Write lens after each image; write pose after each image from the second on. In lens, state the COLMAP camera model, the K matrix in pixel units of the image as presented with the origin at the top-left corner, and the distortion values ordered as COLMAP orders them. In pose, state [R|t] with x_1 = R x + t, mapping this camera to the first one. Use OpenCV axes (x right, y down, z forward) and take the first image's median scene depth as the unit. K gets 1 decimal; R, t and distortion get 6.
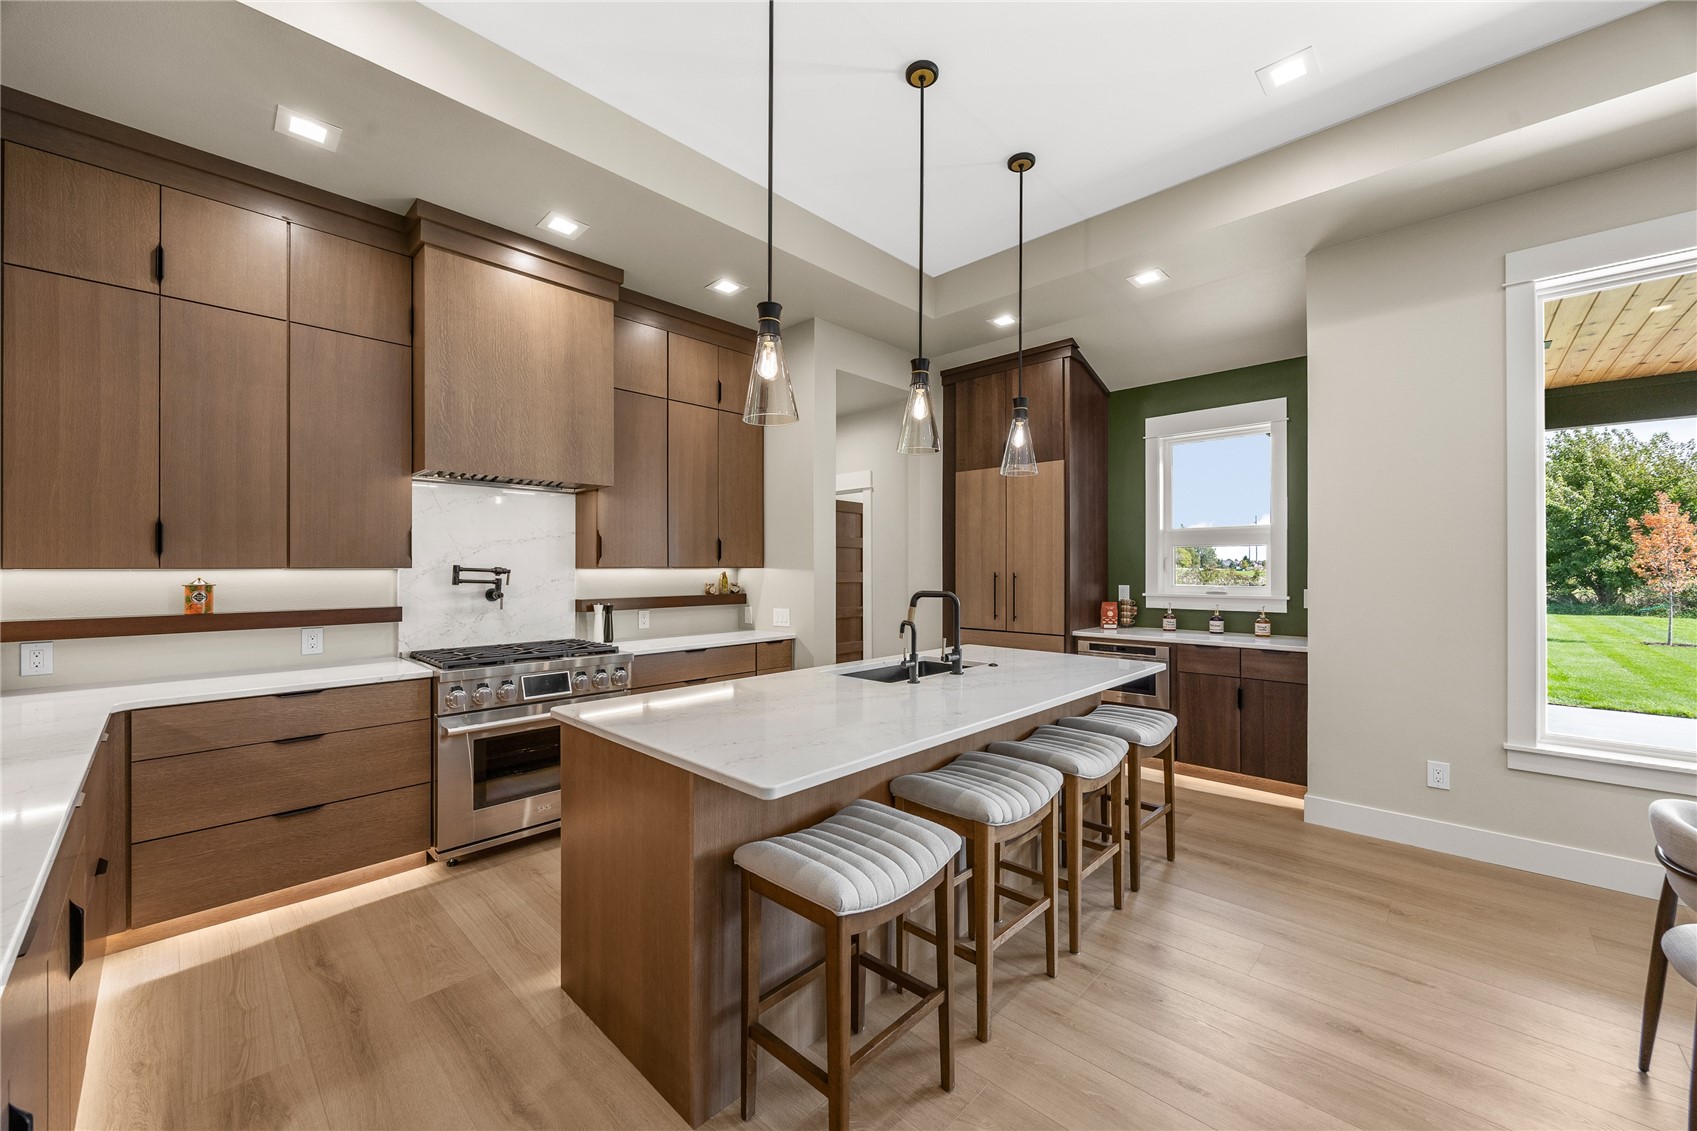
lens RADIAL K [[645.4, 0, 845.3], [0, 645.4, 567.6], [0, 0, 1]] dist [-0.001525, -0.000306]
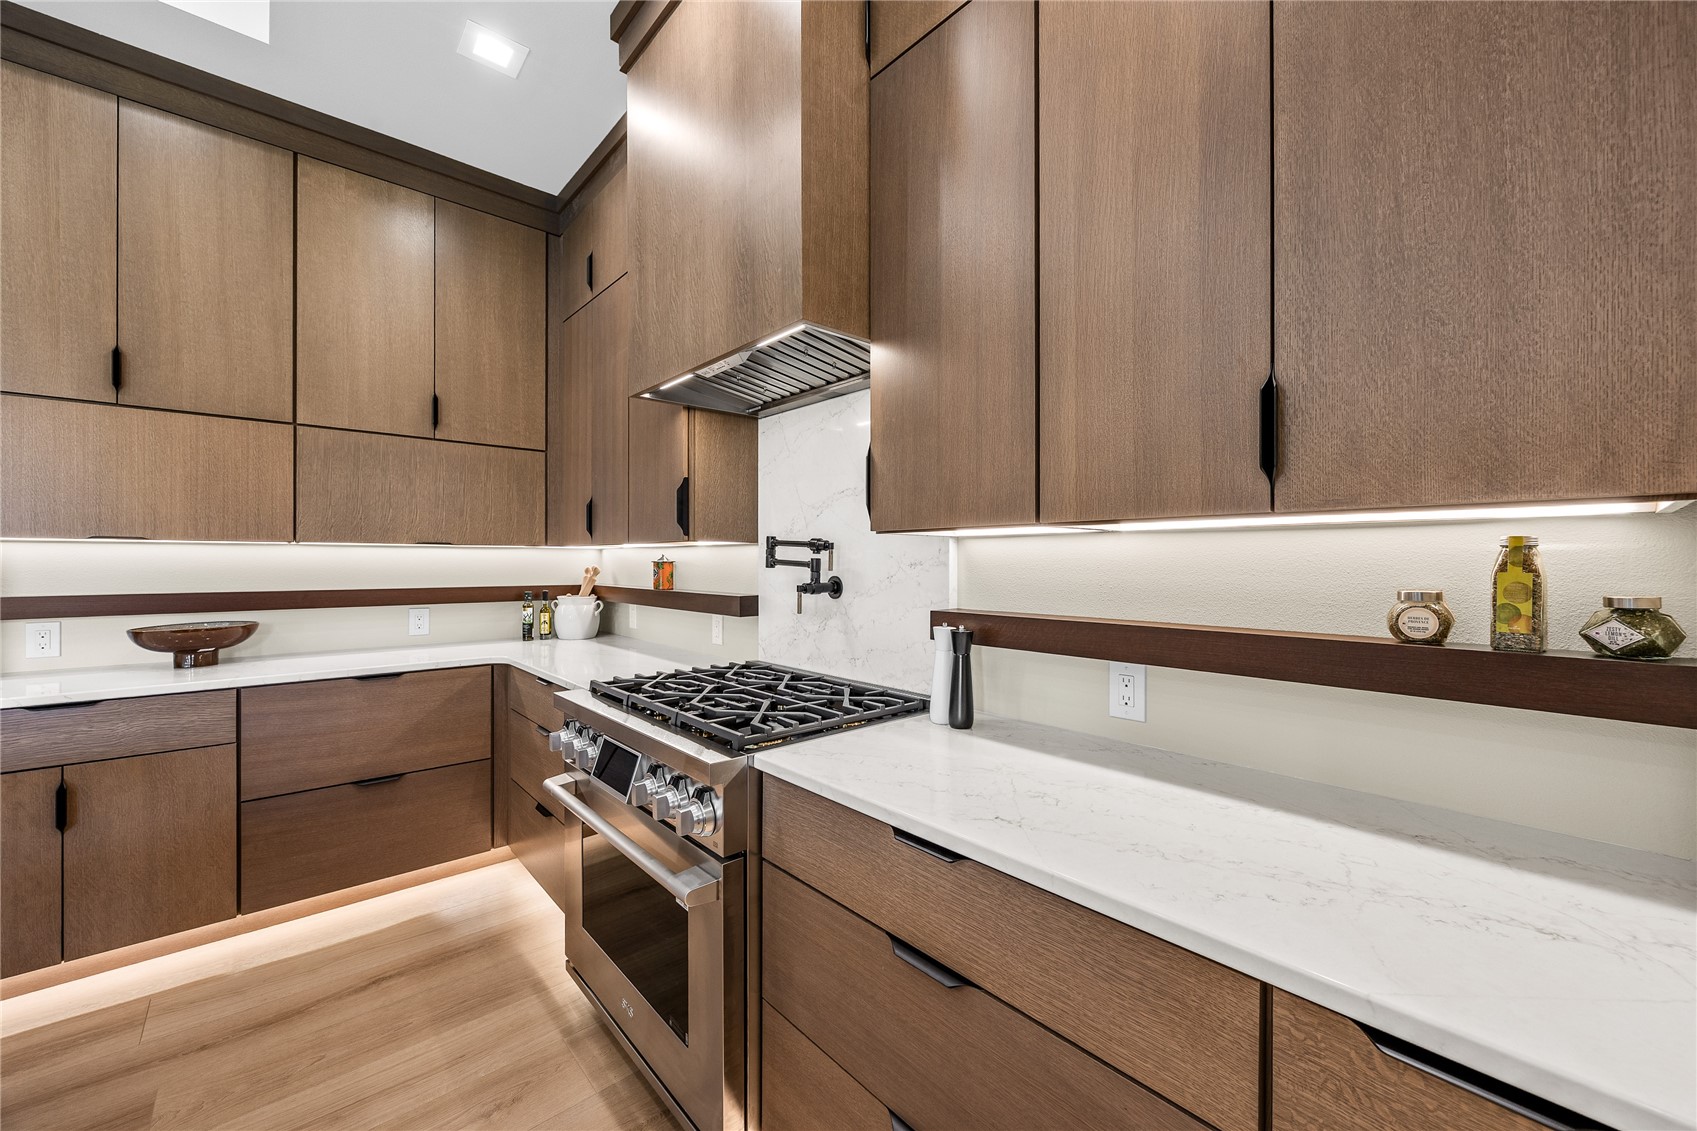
lens RADIAL K [[655.6, 0, 850.0], [0, 655.6, 561.0], [0, 0, 1]] dist [-0.000831, -0.000382]
pose [[-0.068044, 0.005432, -0.997668, 0.028840], [-0.000445, 0.999985, 0.005475, 0.016249], [0.997682, 0.000816, -0.068041, 1.068222]]
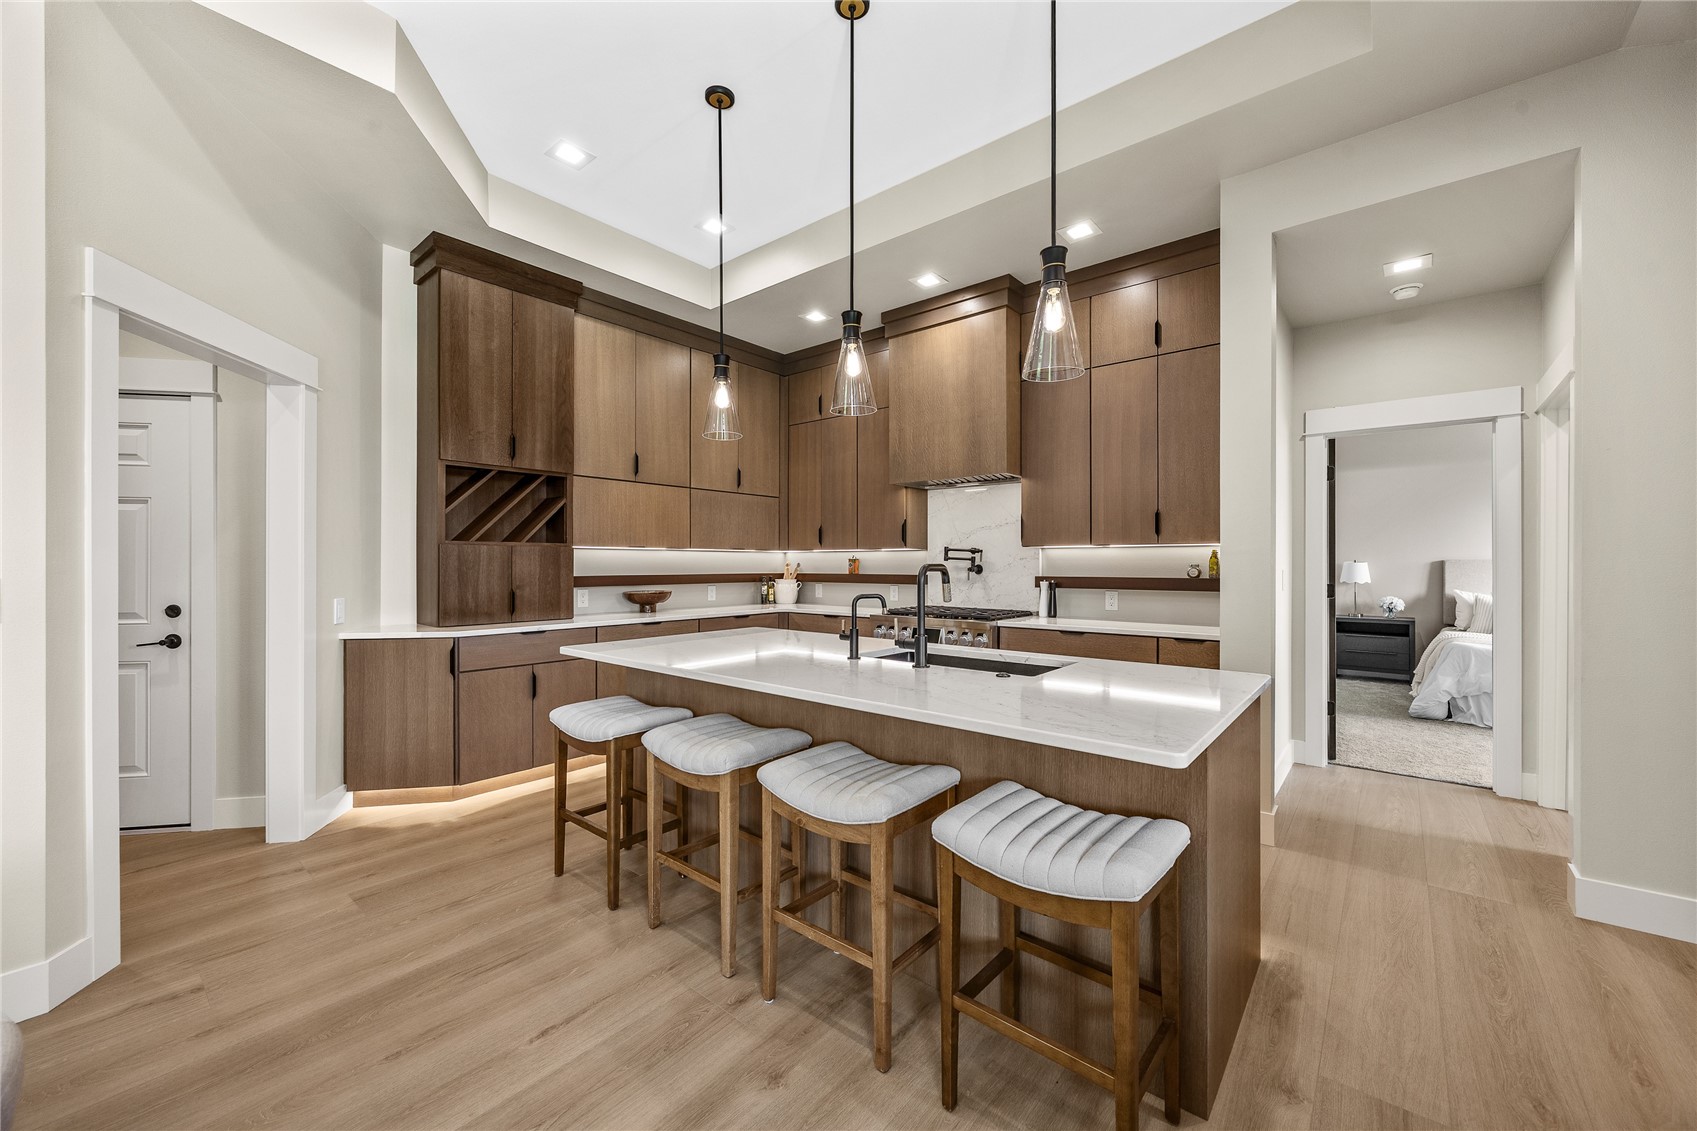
lens RADIAL K [[655.6, 0, 850.0], [0, 655.6, 561.0], [0, 0, 1]] dist [-0.000831, -0.000382]
pose [[0.069868, 0.000827, -0.997556, 0.754523], [0.000004, 1.000000, 0.000829, 0.024827], [0.997556, -0.000062, 0.069868, 0.661268]]
